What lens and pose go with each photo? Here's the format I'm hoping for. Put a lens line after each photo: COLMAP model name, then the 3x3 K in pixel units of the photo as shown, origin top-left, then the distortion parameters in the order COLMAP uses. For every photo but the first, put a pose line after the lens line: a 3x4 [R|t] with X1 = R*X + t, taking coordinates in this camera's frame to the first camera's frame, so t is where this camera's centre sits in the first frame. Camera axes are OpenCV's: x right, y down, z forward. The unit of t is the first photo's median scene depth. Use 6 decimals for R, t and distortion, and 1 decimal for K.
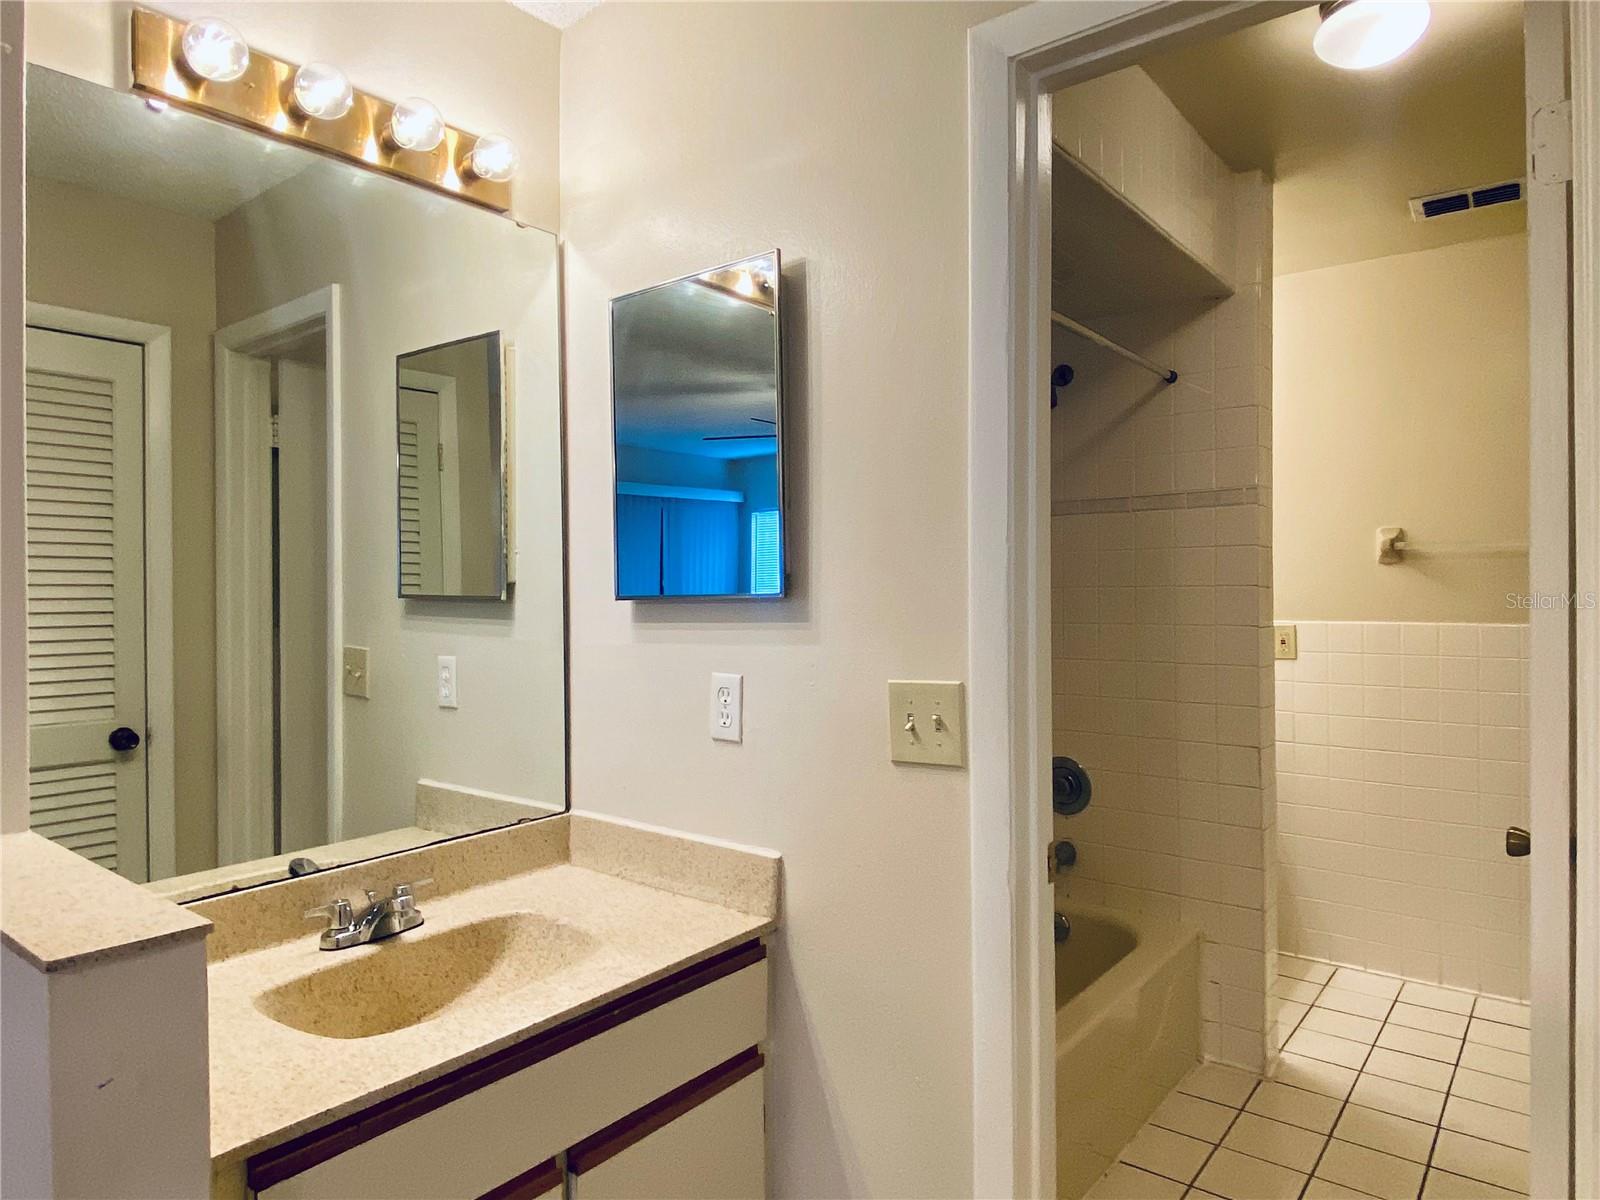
lens RADIAL K [[992.3, 0, 797.4], [0, 992.3, 593.1], [0, 0, 1]] dist [0.034612, 0.000079]
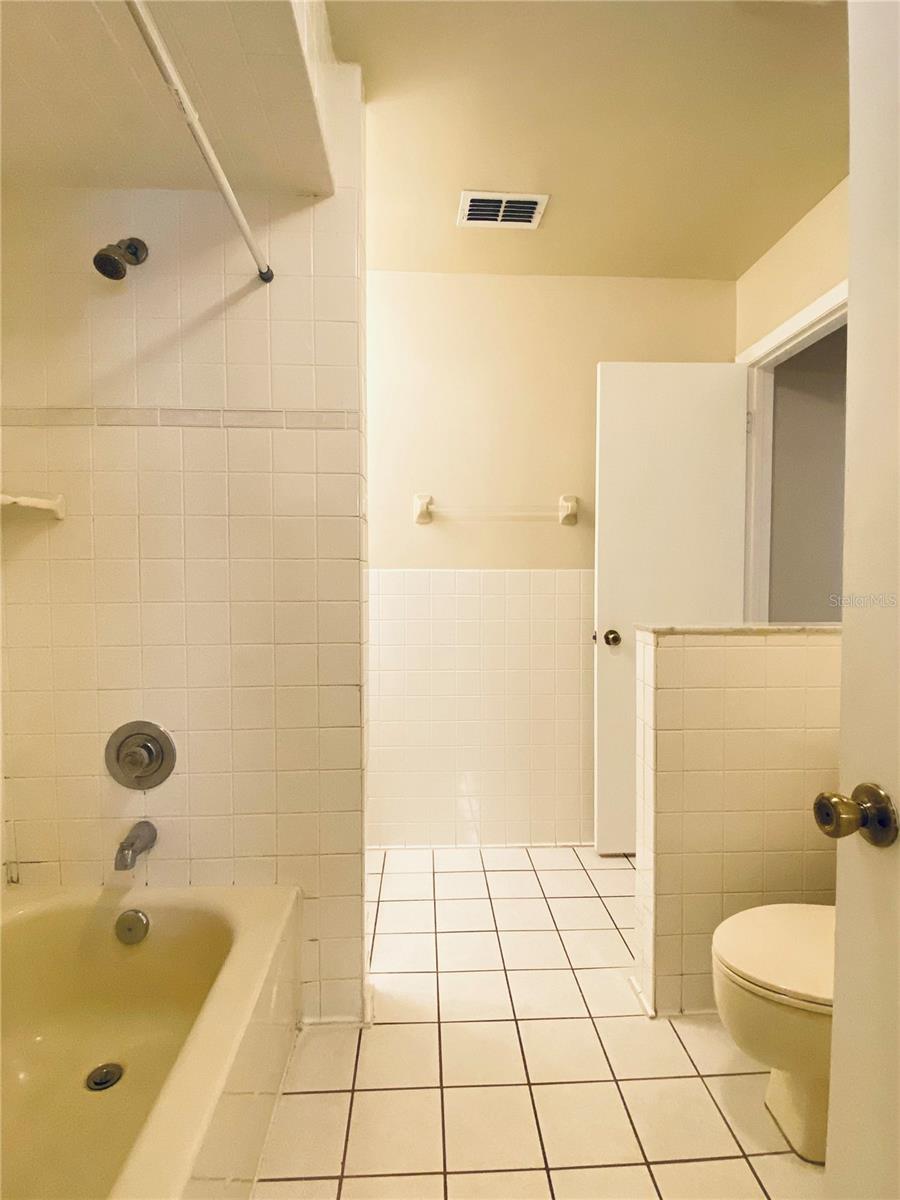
lens RADIAL K [[594.0, 0, 450.3], [0, 594.0, 595.5], [0, 0, 1]] dist [0.003573, -0.000107]
pose [[0.754154, -0.011568, 0.656596, 0.141415], [0.000455, 0.999854, 0.017093, 0.054859], [-0.656698, -0.012592, 0.754049, 0.471336]]
